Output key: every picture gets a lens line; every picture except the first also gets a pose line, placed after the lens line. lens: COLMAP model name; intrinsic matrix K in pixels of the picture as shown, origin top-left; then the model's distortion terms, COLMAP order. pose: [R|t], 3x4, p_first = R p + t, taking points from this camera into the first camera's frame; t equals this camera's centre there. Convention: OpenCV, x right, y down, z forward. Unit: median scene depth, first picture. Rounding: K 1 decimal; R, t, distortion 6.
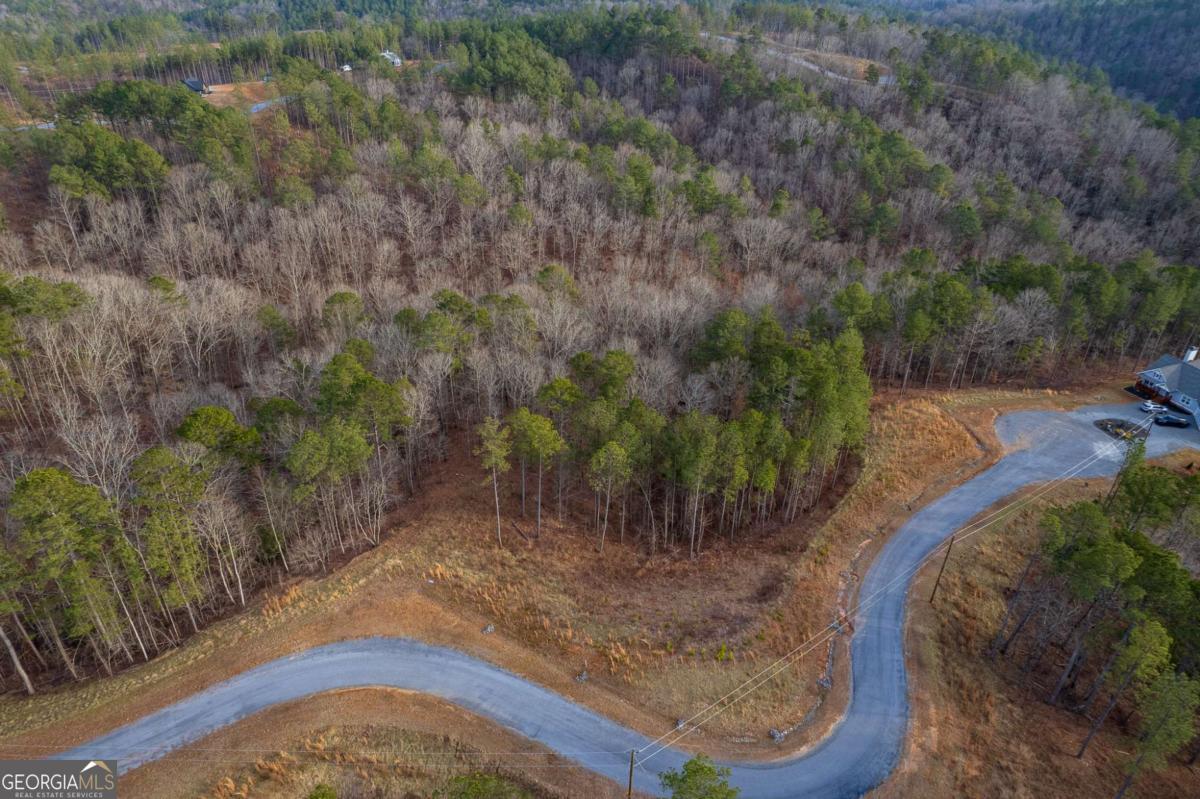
lens RADIAL K [[771.4, 0, 600.0], [0, 771.4, 399.5], [0, 0, 1]] dist [-0.084974, 0.079927]
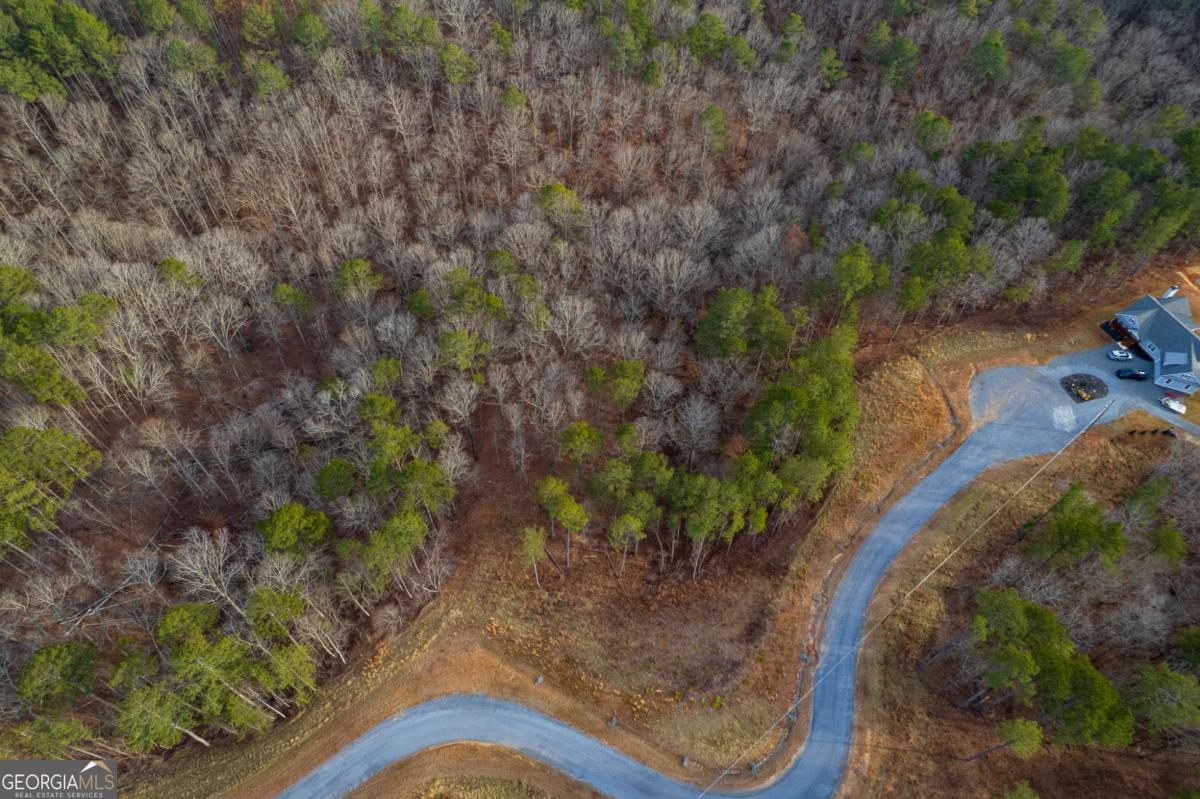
lens RADIAL K [[771.4, 0, 600.0], [0, 771.4, 399.5], [0, 0, 1]] dist [-0.084974, 0.079927]
pose [[0.999526, -0.030469, 0.004329, -0.031205], [0.026322, 0.919276, 0.392732, -0.628518], [-0.015946, -0.392432, 0.919643, -0.013472]]
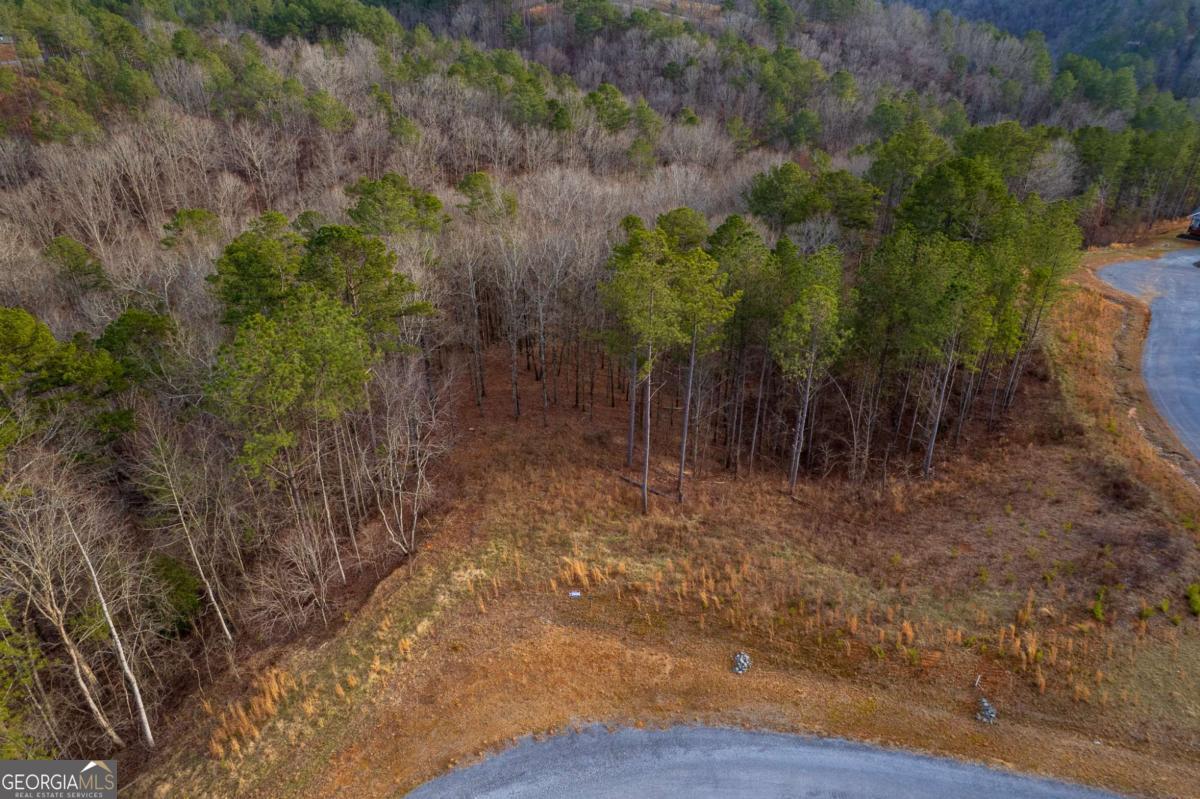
lens RADIAL K [[771.4, 0, 600.0], [0, 771.4, 399.5], [0, 0, 1]] dist [-0.084974, 0.079927]
pose [[0.963181, -0.149733, 0.223300, -0.298685], [0.153946, 0.988078, -0.001476, 0.124169], [-0.220417, 0.035797, 0.974749, 0.538521]]
